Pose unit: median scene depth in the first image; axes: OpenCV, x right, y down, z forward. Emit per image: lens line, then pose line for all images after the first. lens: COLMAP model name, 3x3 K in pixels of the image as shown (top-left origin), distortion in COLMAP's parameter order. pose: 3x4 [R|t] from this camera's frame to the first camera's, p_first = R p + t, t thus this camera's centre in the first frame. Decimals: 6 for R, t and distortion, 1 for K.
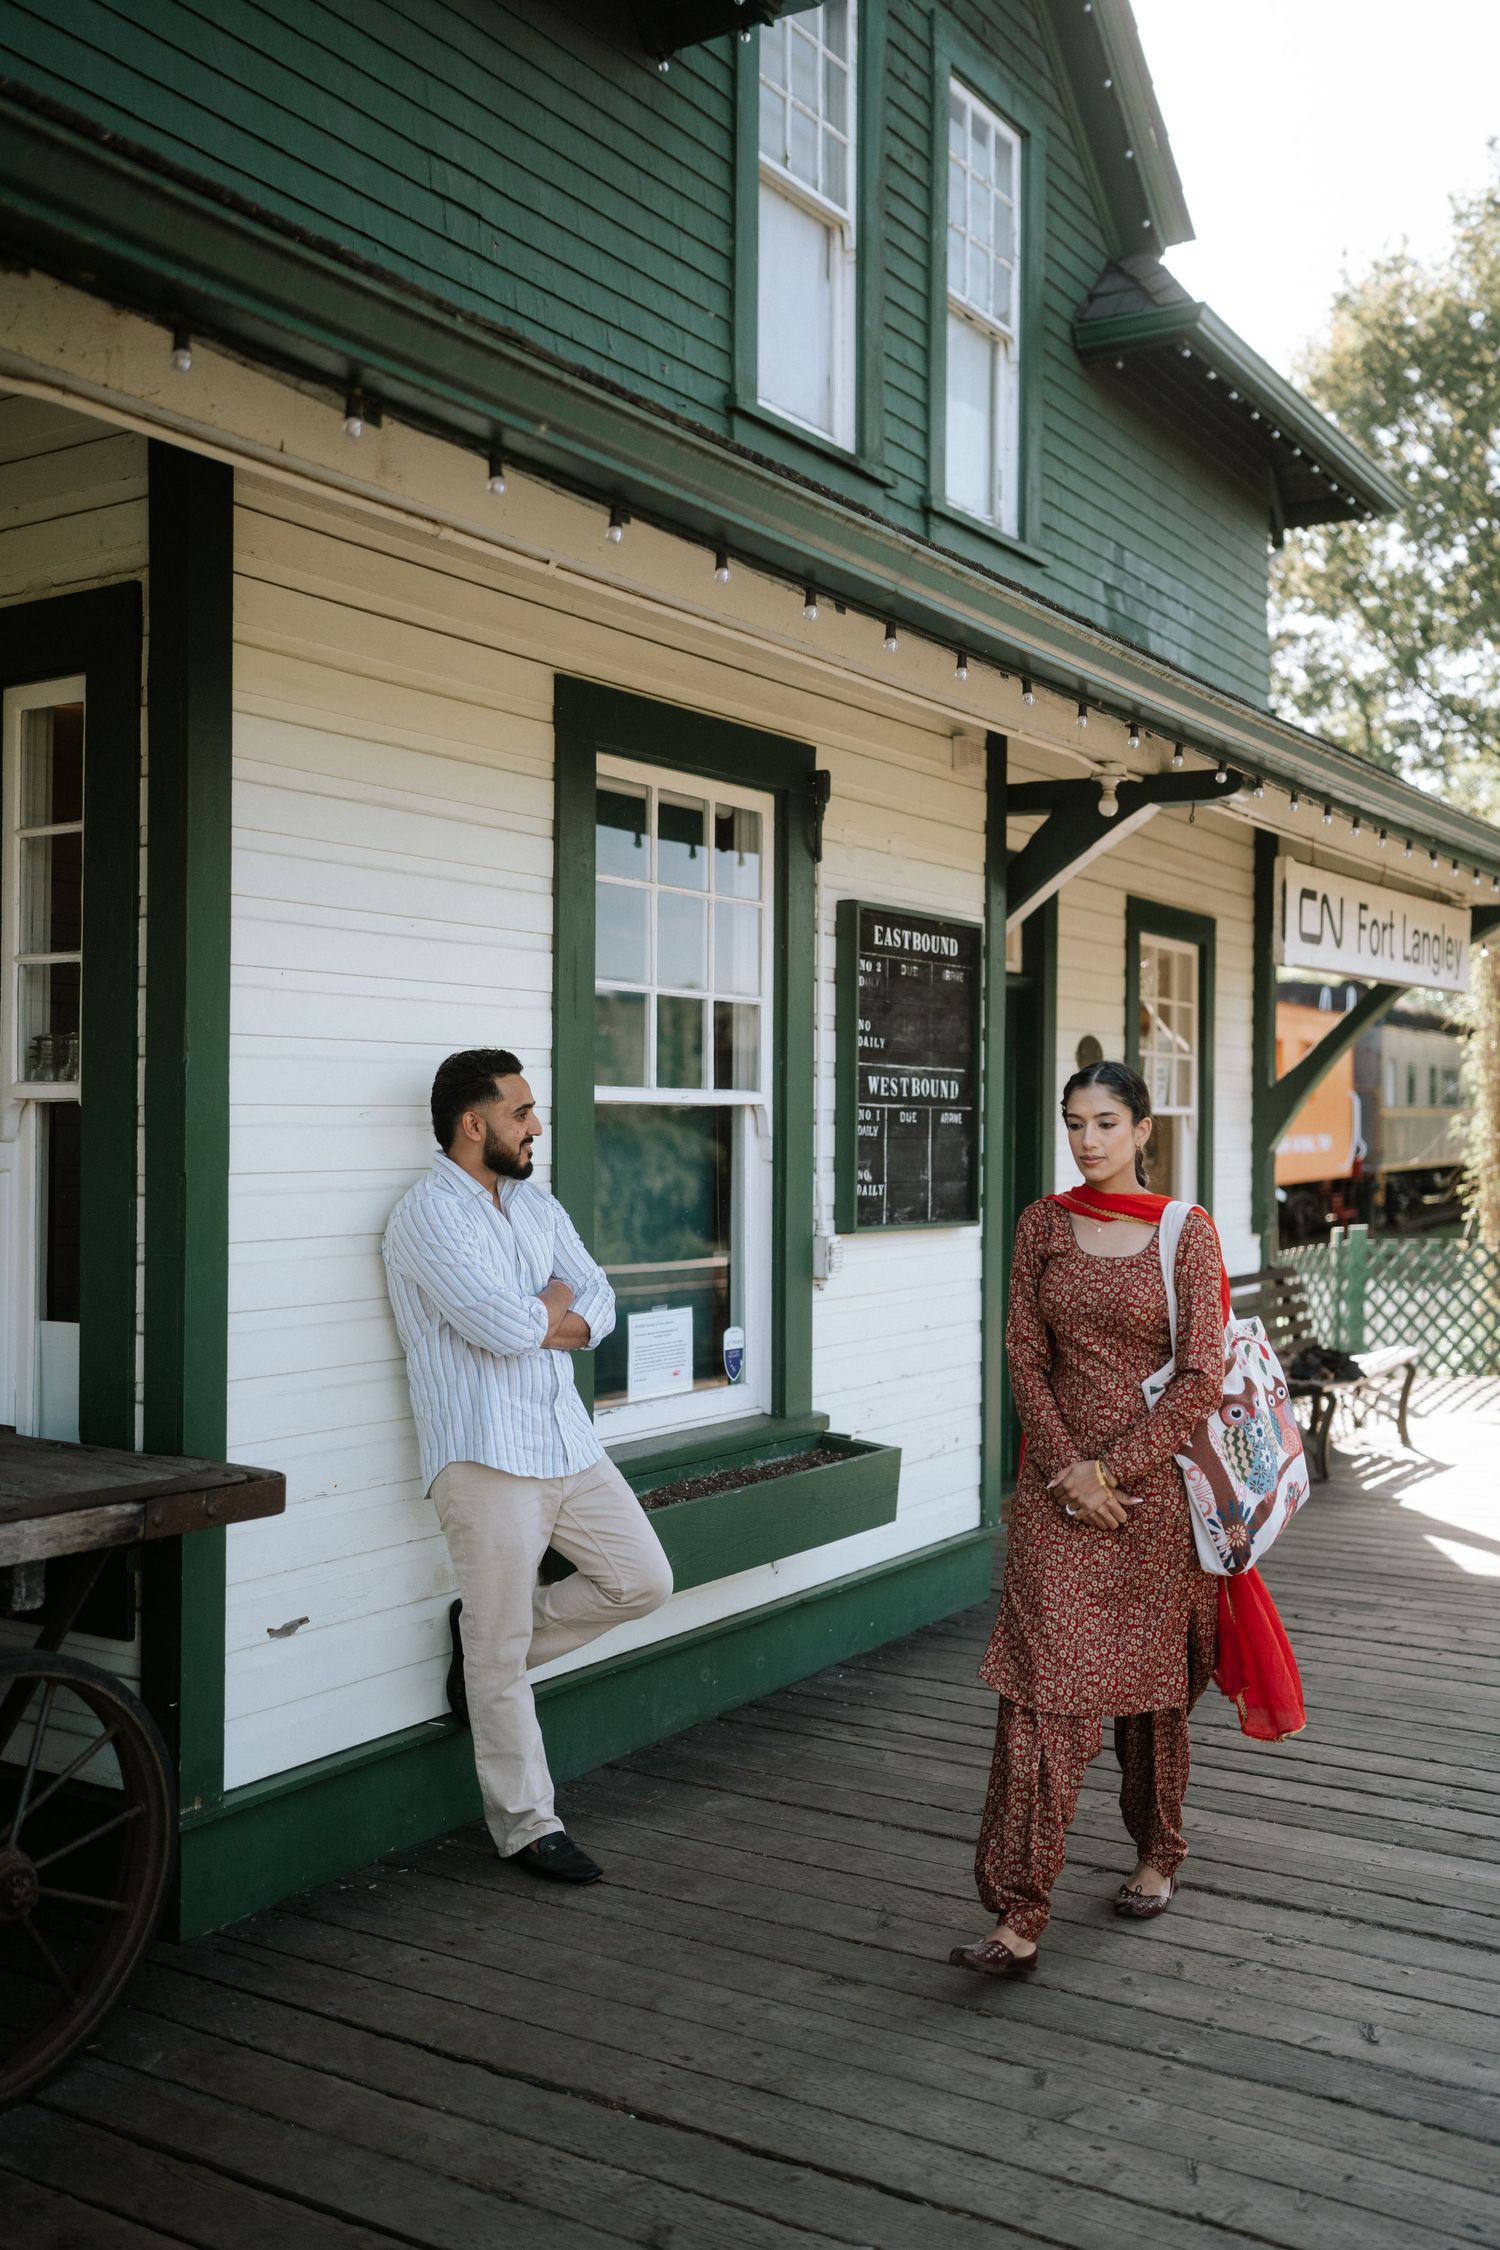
lens RADIAL K [[2168.6, 0, 748.8], [0, 2168.6, 1167.7], [0, 0, 1]] dist [-0.042386, 0.153658]
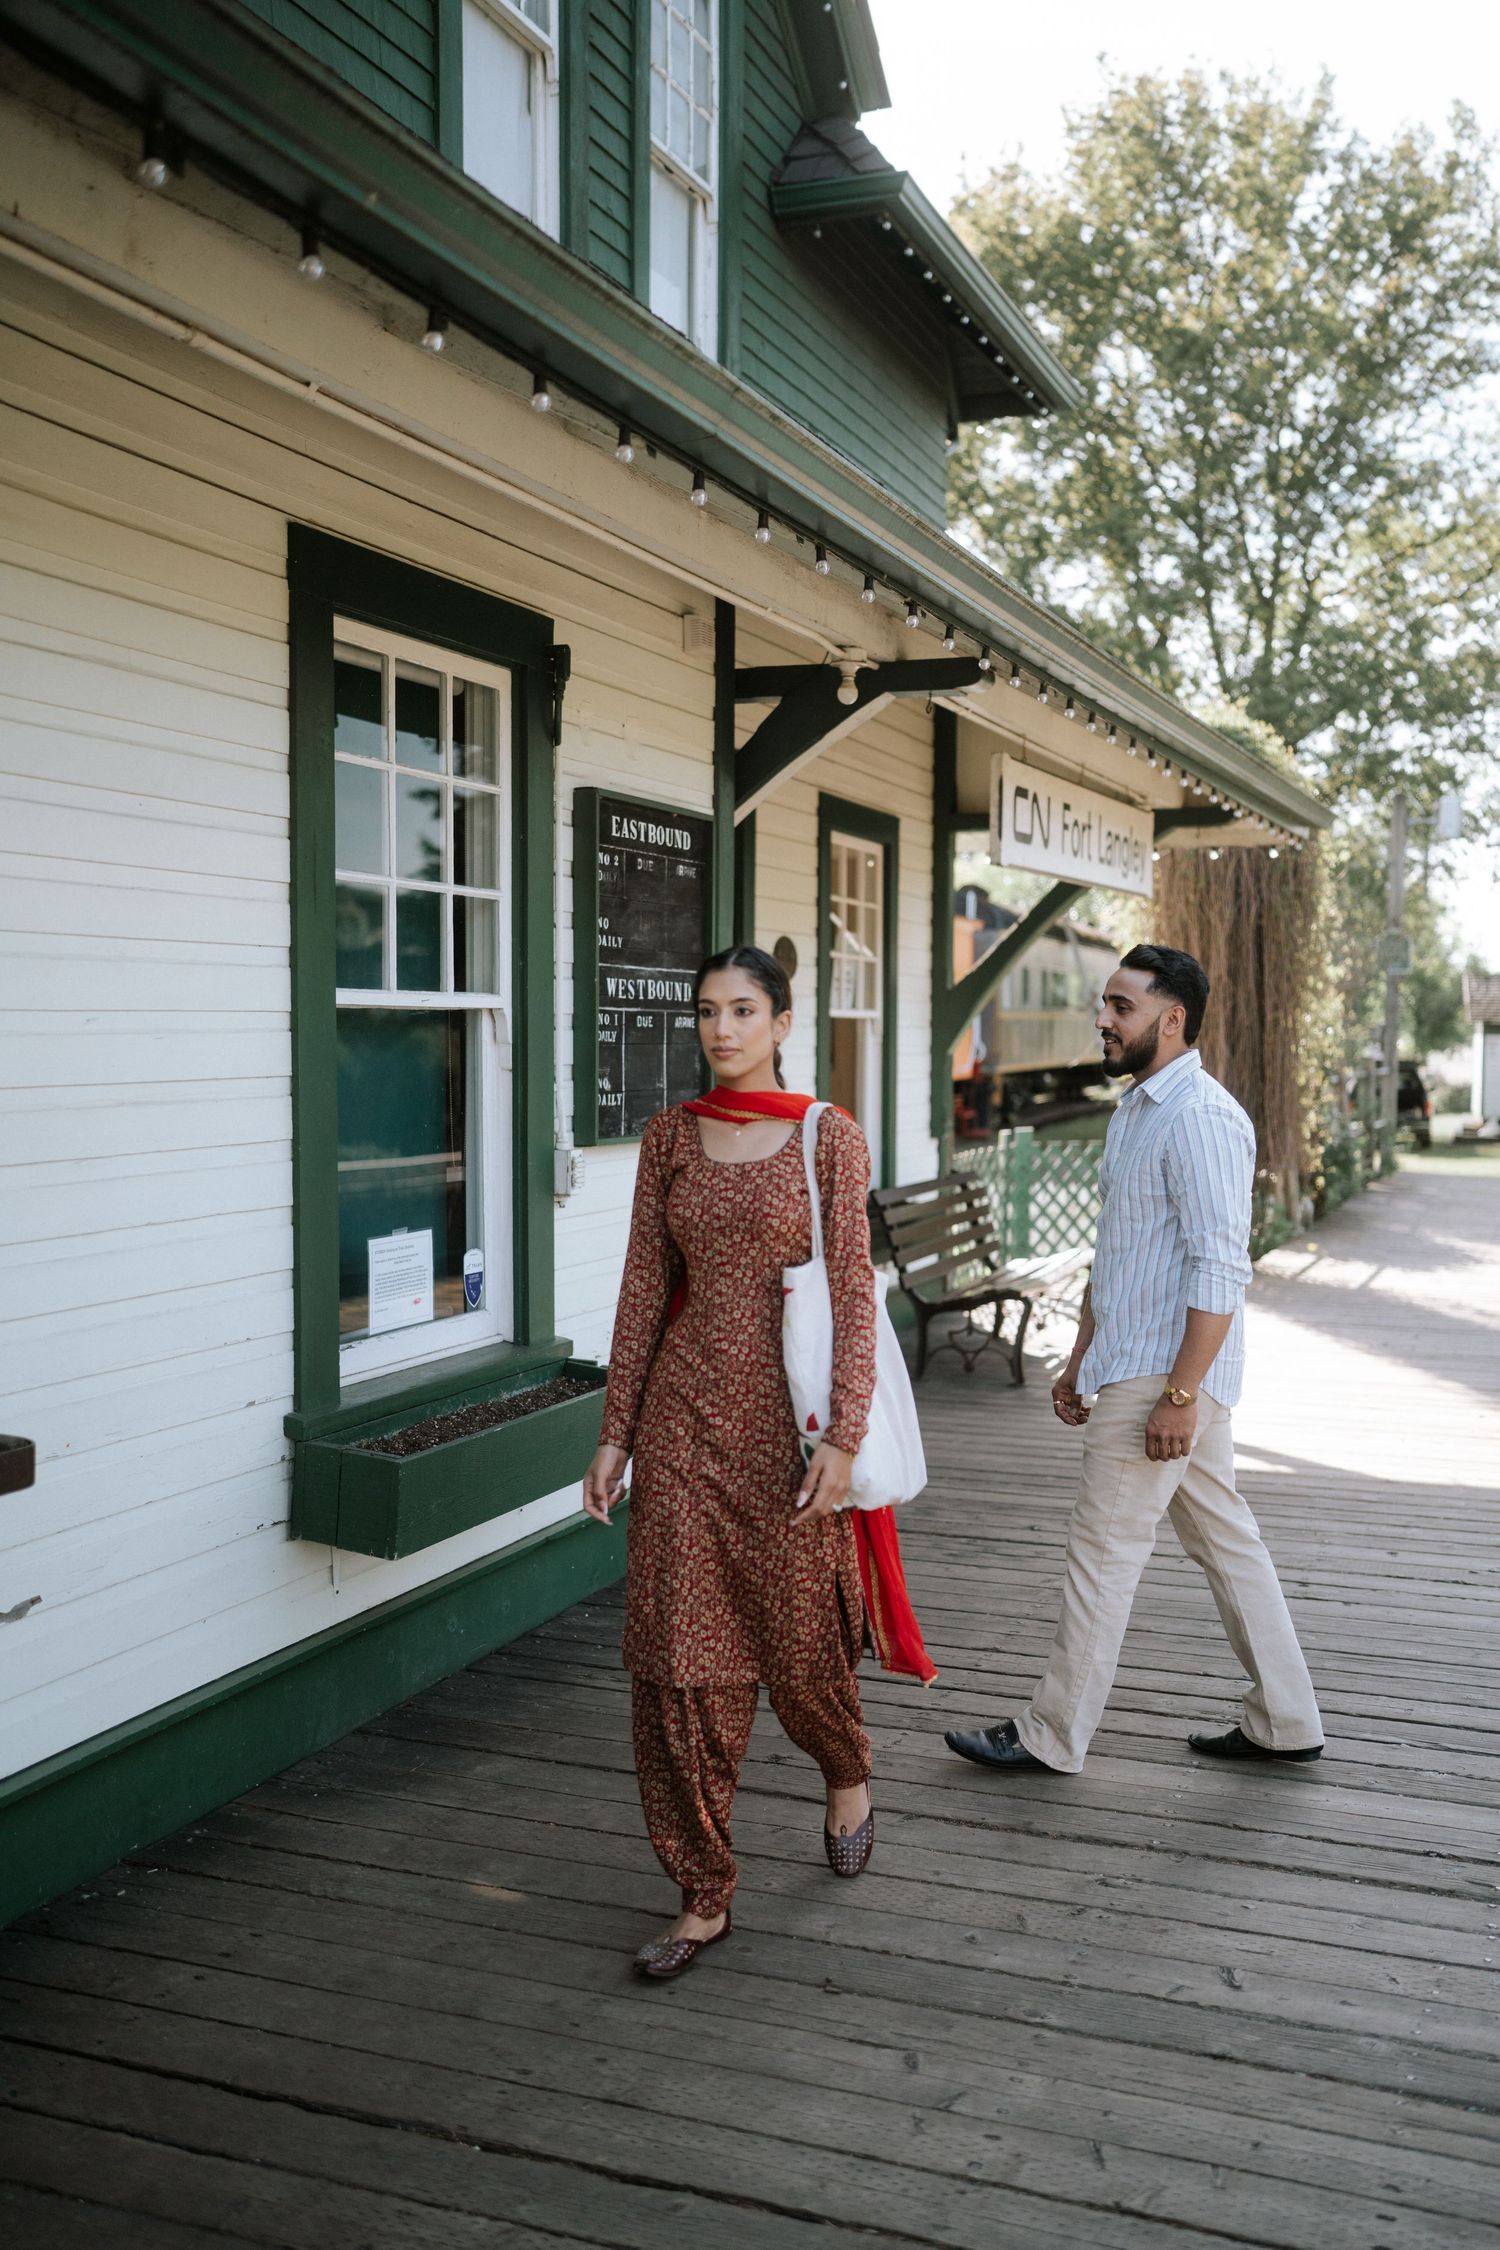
lens RADIAL K [[2168.6, 0, 748.8], [0, 2168.6, 1167.7], [0, 0, 1]] dist [-0.042386, 0.153658]
pose [[0.983528, -0.014506, 0.180173, -0.055641], [0.006485, 0.998965, 0.045028, -0.002120], [-0.180640, -0.043118, 0.982604, 0.069108]]
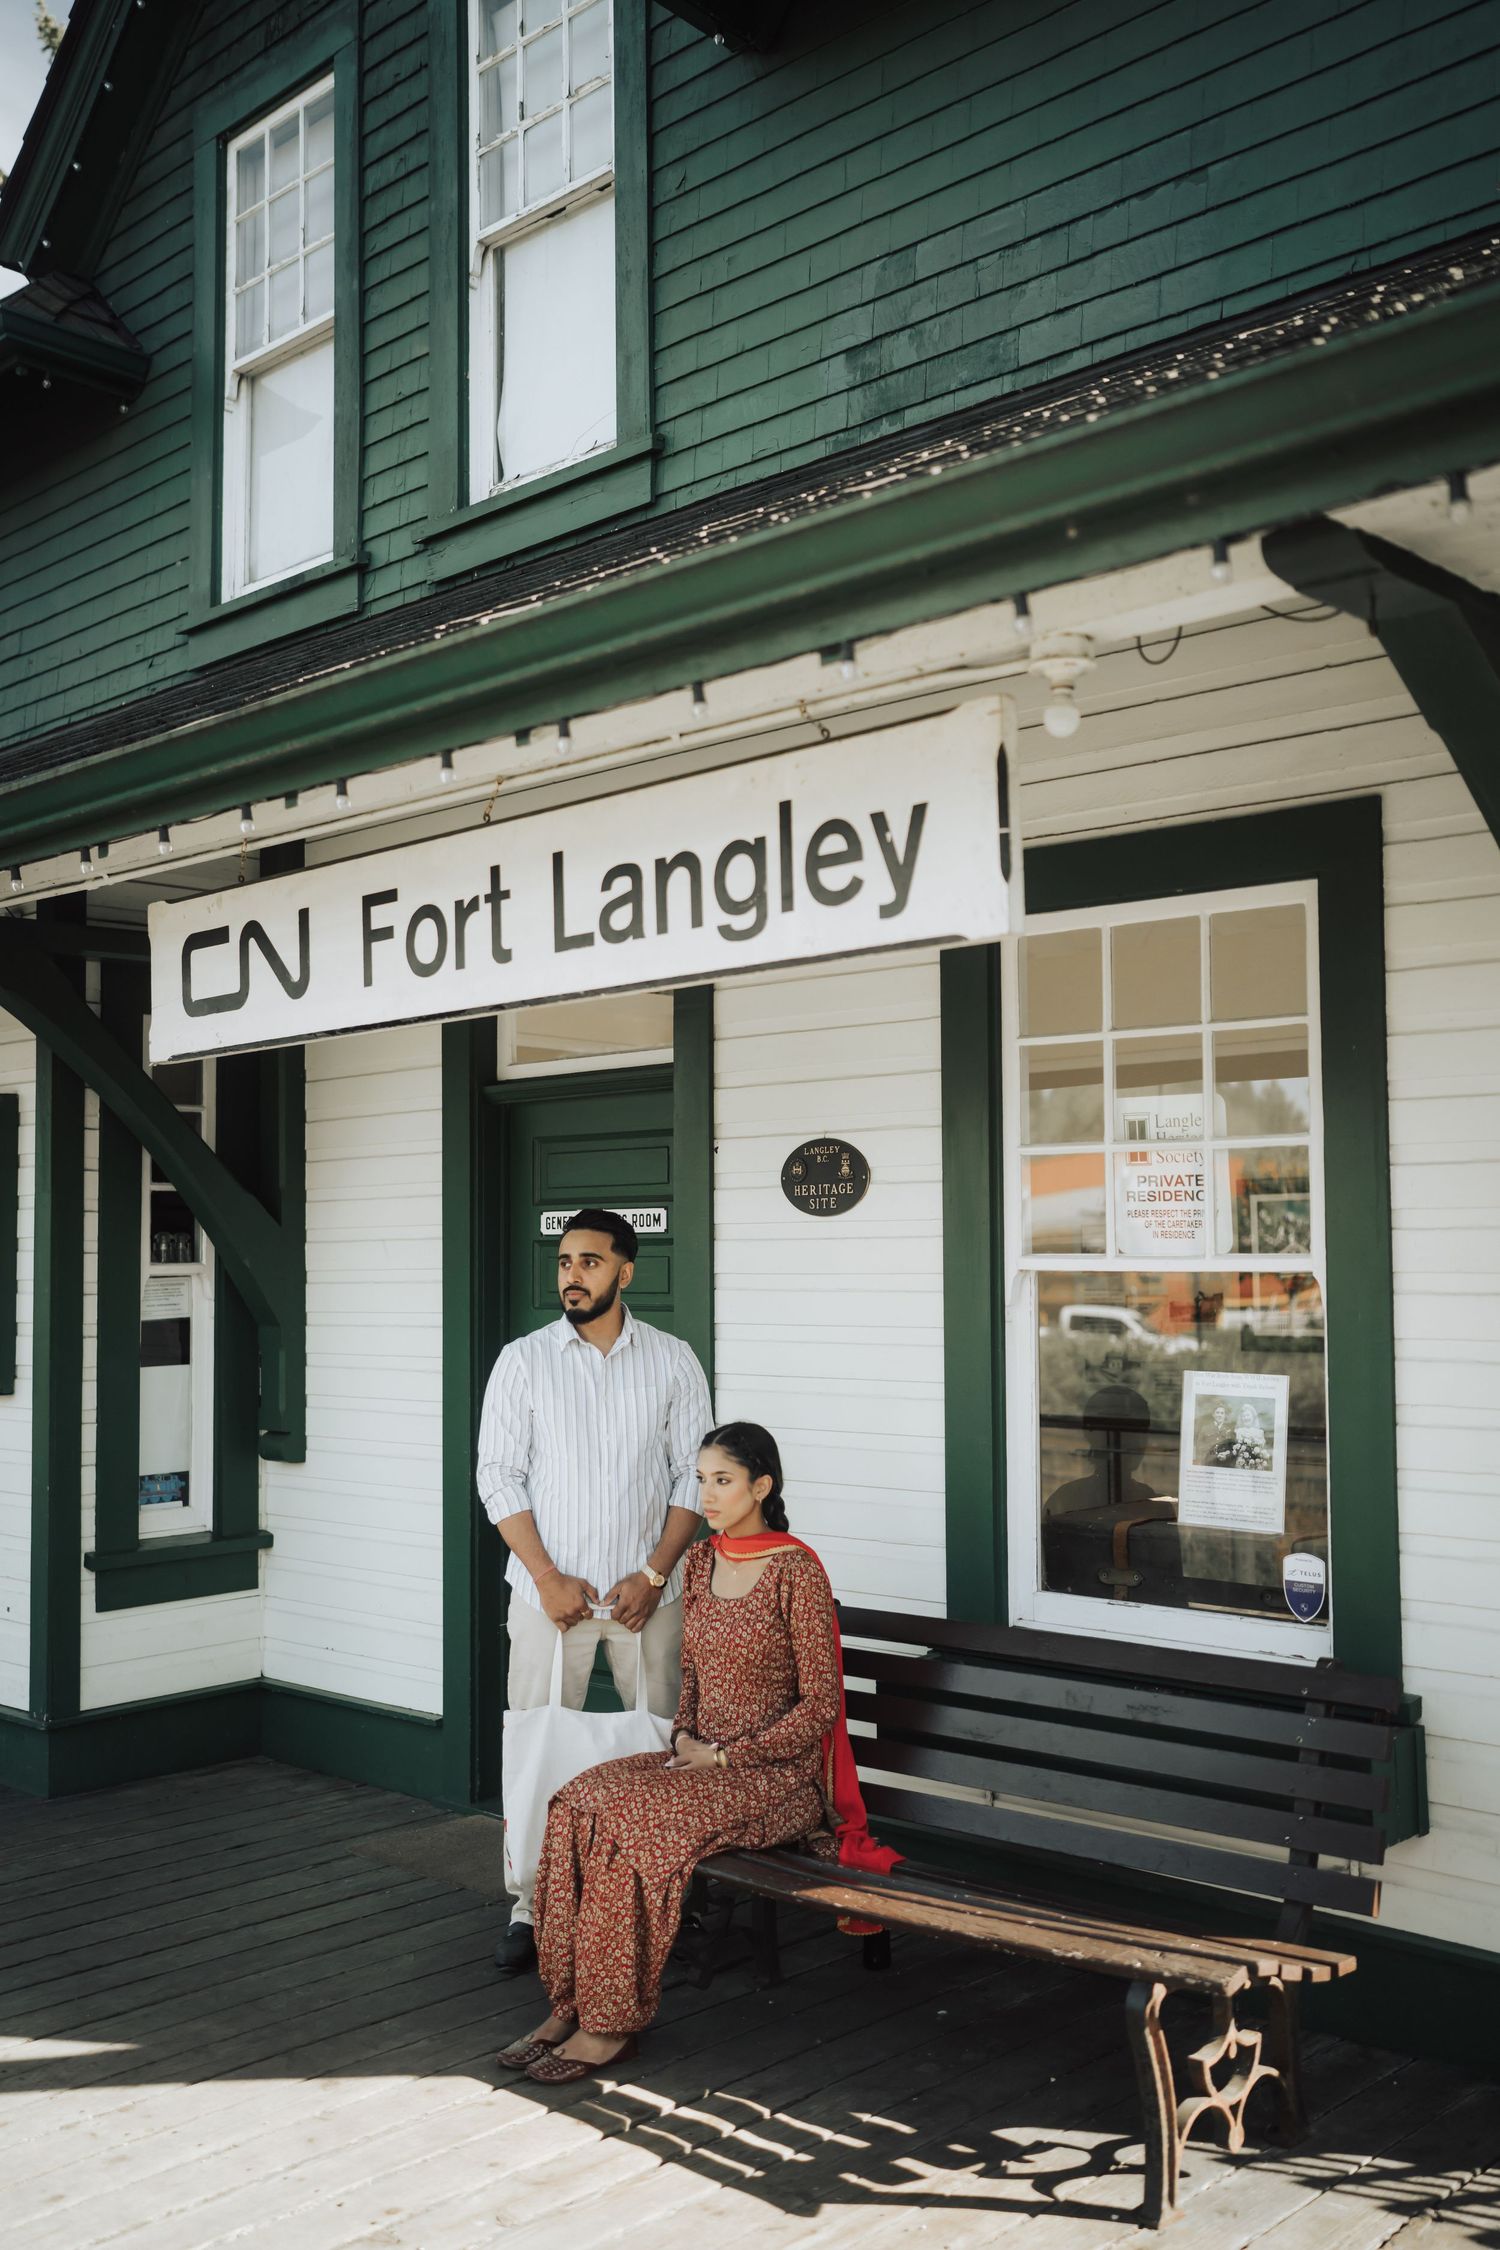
lens RADIAL K [[2168.6, 0, 748.8], [0, 2168.6, 1167.7], [0, 0, 1]] dist [-0.042386, 0.153658]
pose [[-0.195129, -0.049357, -0.979535, 1.123915], [-0.013566, 0.998773, -0.047623, -0.042714], [0.980684, 0.003996, -0.195560, 1.706326]]
